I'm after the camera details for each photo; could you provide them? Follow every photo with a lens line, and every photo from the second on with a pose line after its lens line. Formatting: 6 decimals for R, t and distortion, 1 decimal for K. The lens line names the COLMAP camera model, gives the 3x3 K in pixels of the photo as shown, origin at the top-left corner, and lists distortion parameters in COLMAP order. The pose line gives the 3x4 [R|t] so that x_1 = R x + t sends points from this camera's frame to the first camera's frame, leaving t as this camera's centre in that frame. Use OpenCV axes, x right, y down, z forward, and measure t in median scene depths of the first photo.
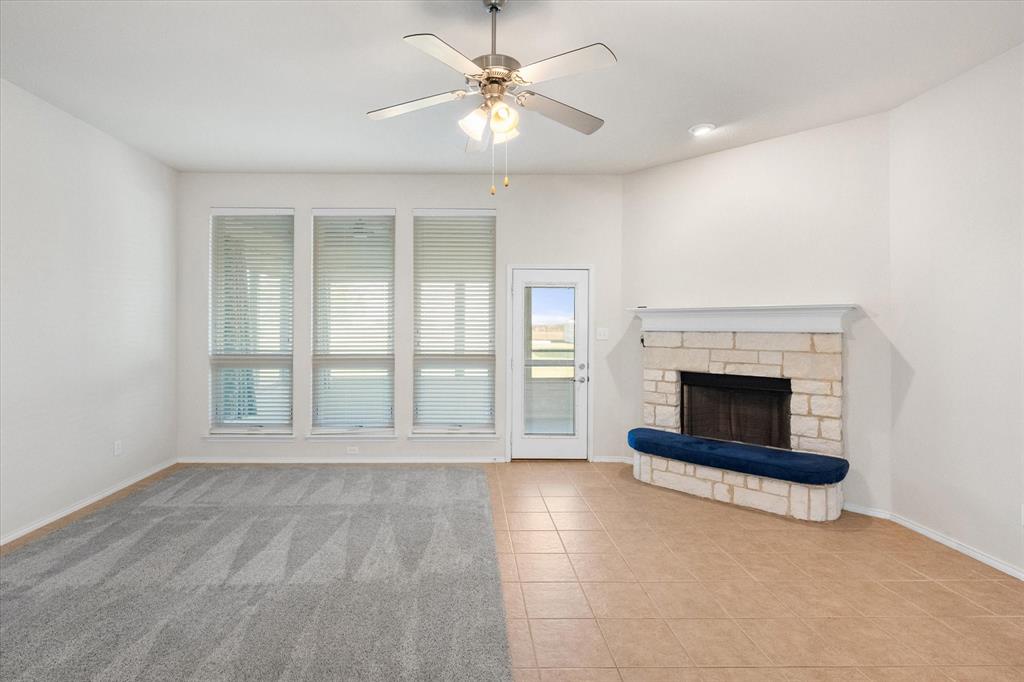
lens RADIAL K [[464.6, 0, 481.7], [0, 464.6, 324.5], [0, 0, 1]] dist [-0.003554, -0.000122]
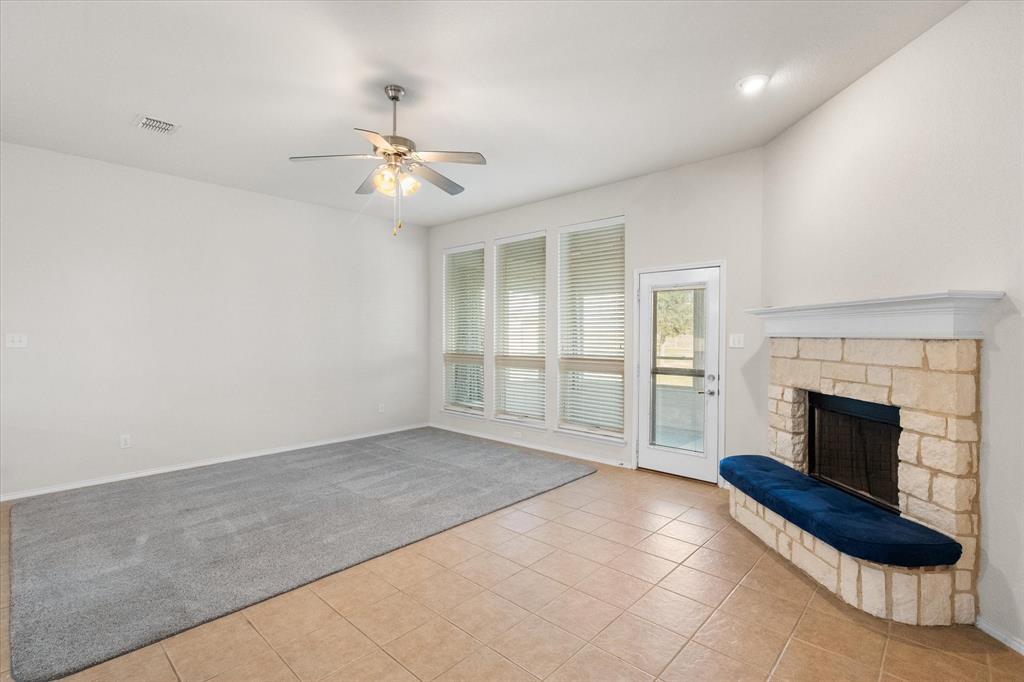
lens RADIAL K [[477.6, 0, 516.7], [0, 477.6, 339.1], [0, 0, 1]] dist [-0.000625, -0.000164]
pose [[0.724578, 0.004070, -0.689181, 0.639347], [0.005365, 0.999919, 0.011546, 0.005894], [0.689172, -0.012064, 0.724497, 0.103731]]
